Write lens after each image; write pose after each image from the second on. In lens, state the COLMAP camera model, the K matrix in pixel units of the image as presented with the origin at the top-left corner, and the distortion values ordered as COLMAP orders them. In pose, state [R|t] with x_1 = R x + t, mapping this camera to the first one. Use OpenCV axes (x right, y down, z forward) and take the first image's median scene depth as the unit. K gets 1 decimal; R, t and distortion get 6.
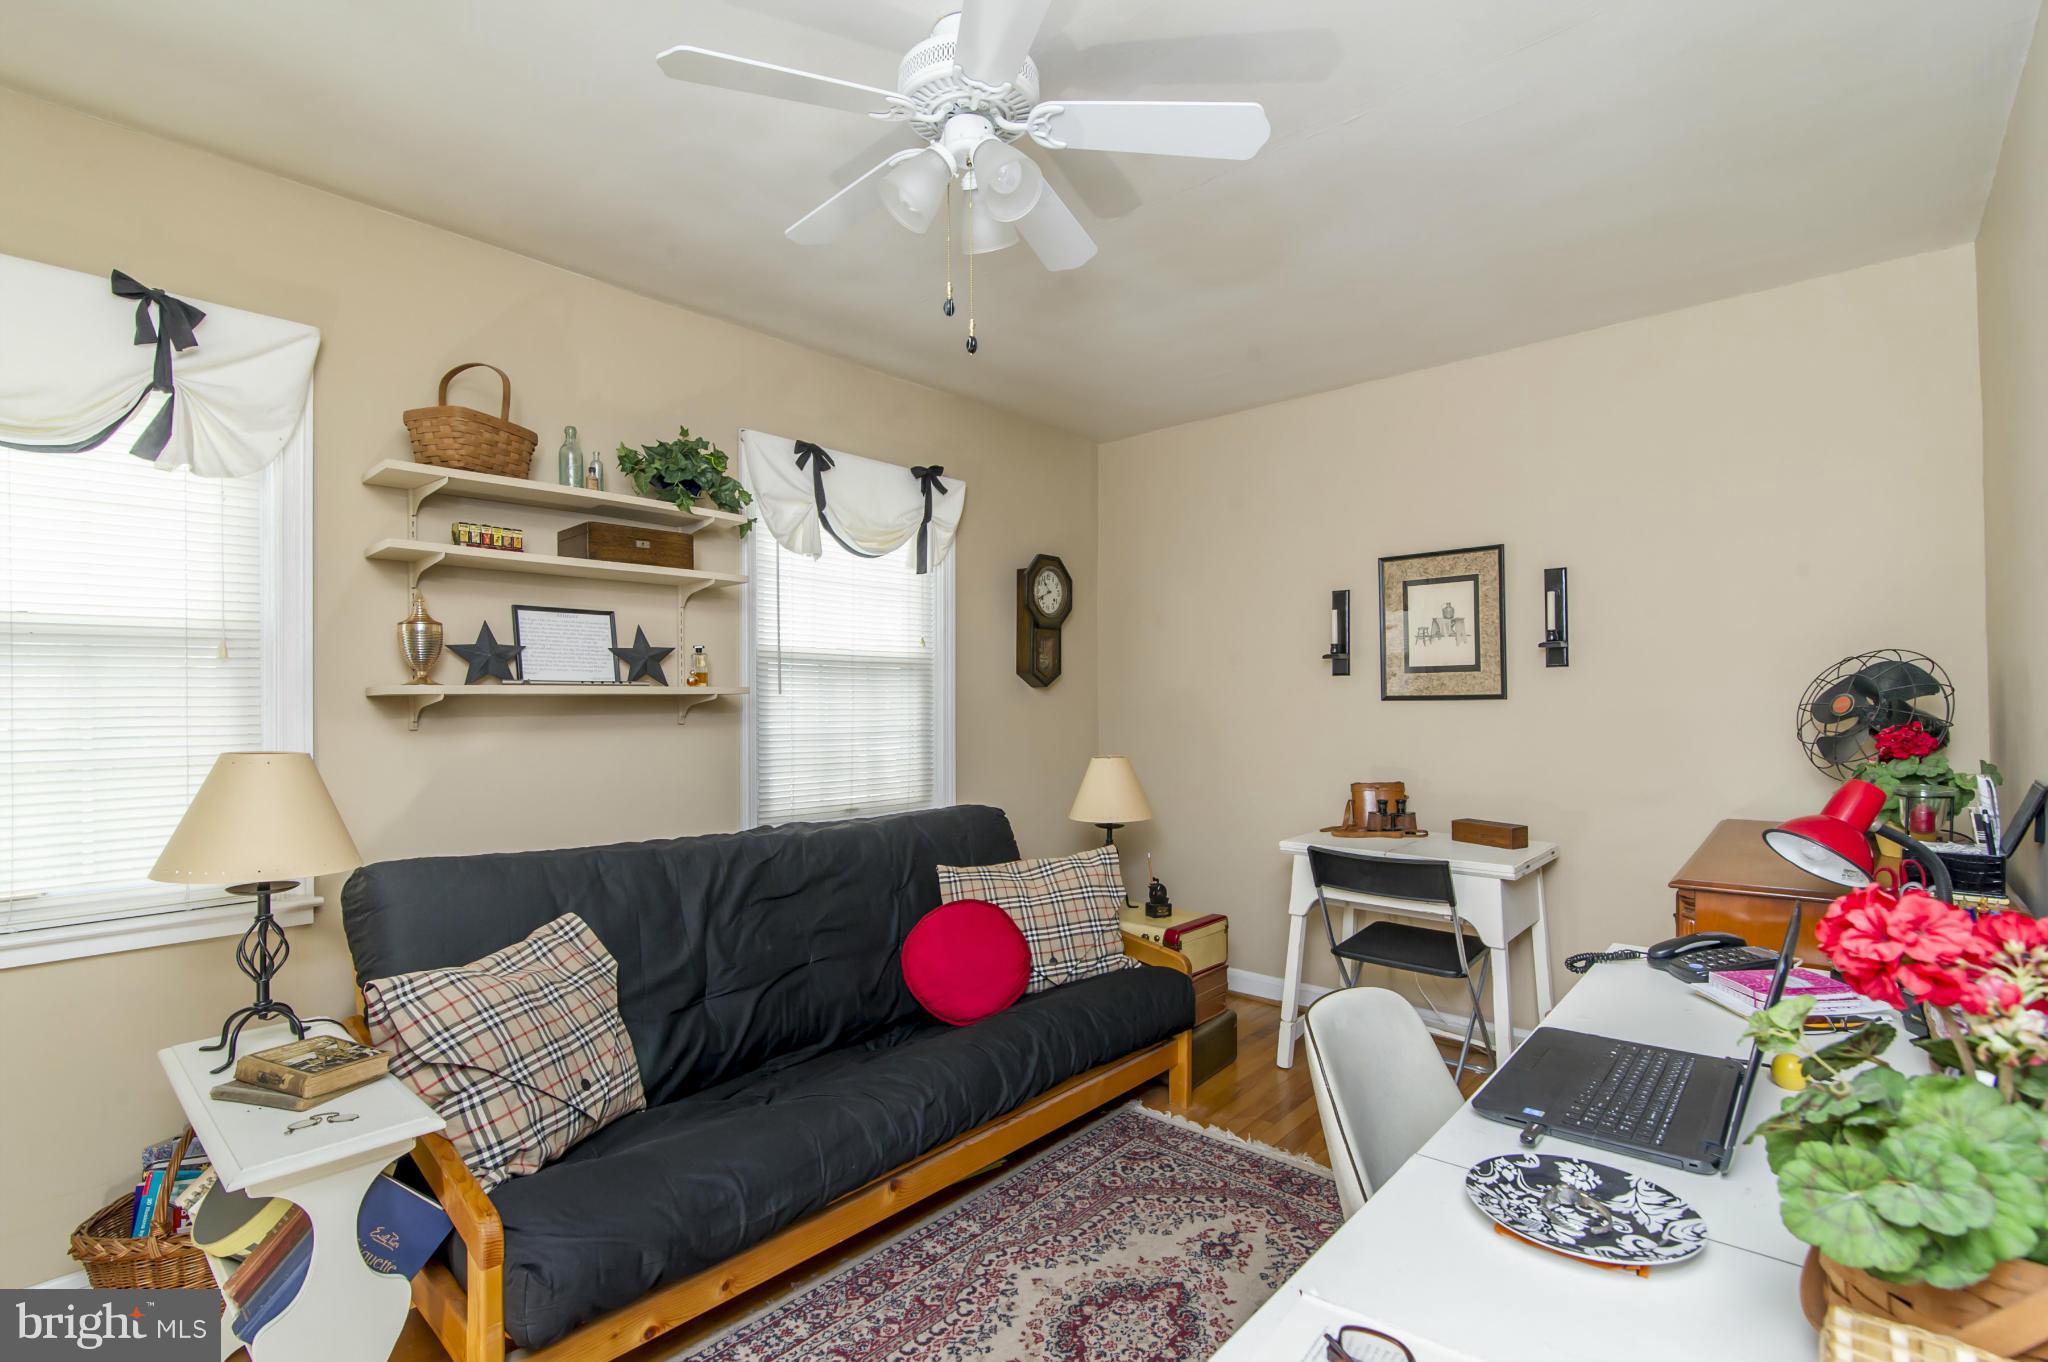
lens RADIAL K [[941.0, 0, 1026.8], [0, 941.0, 689.4], [0, 0, 1]] dist [-0.009783, 0.000931]
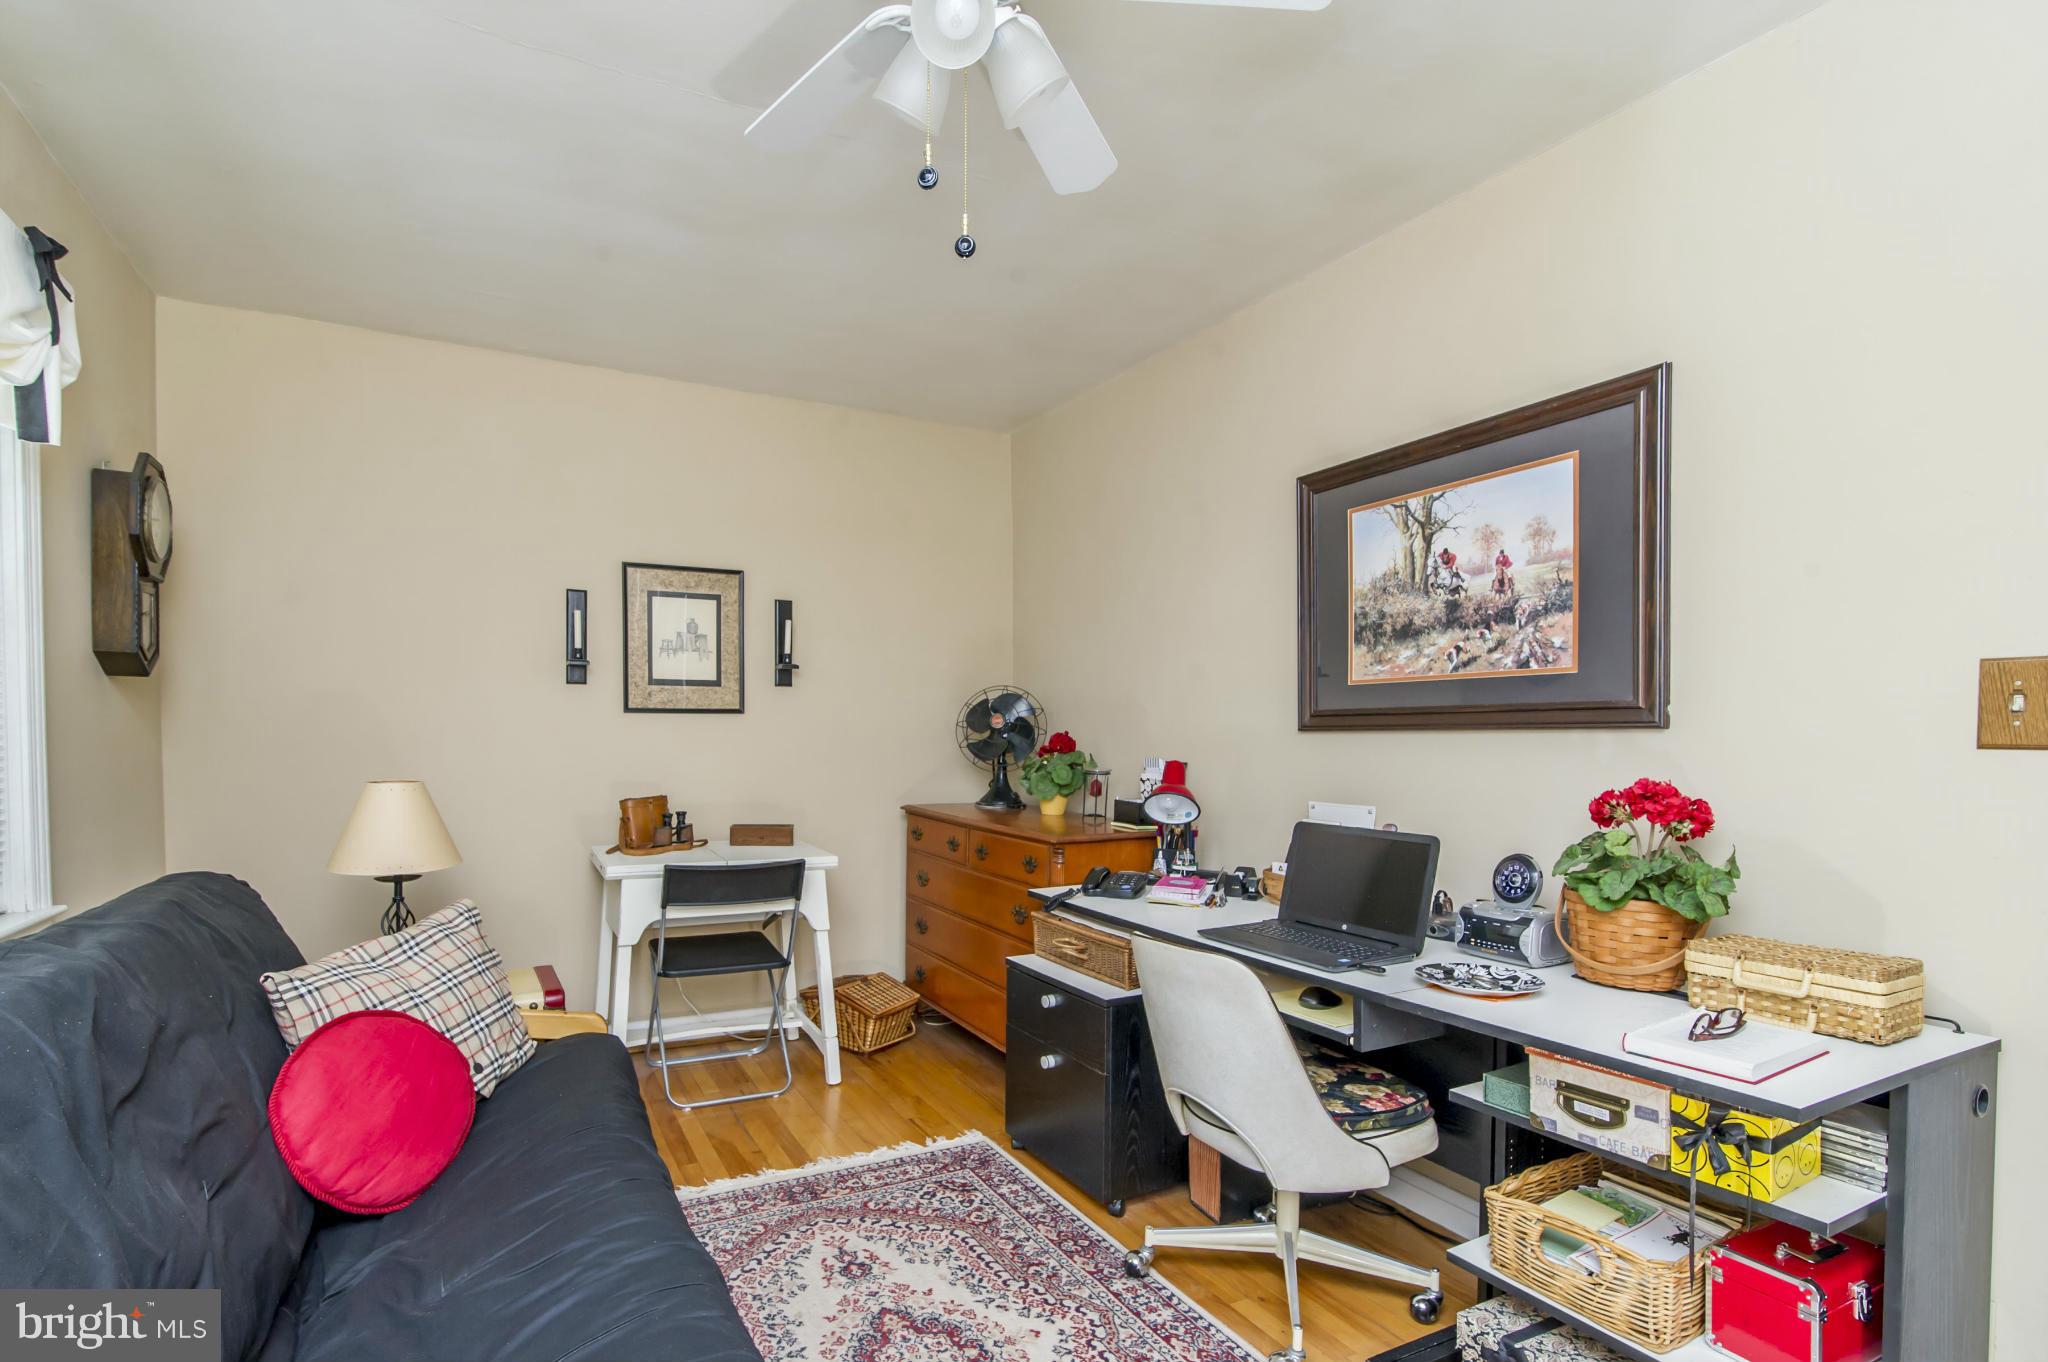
lens RADIAL K [[941.0, 0, 988.1], [0, 941.0, 743.4], [0, 0, 1]] dist [-0.009783, 0.000931]
pose [[0.366684, -0.004540, 0.930334, -0.404896], [-0.026341, 0.999537, 0.015259, 0.021000], [-0.929973, -0.030101, 0.366395, 0.330789]]
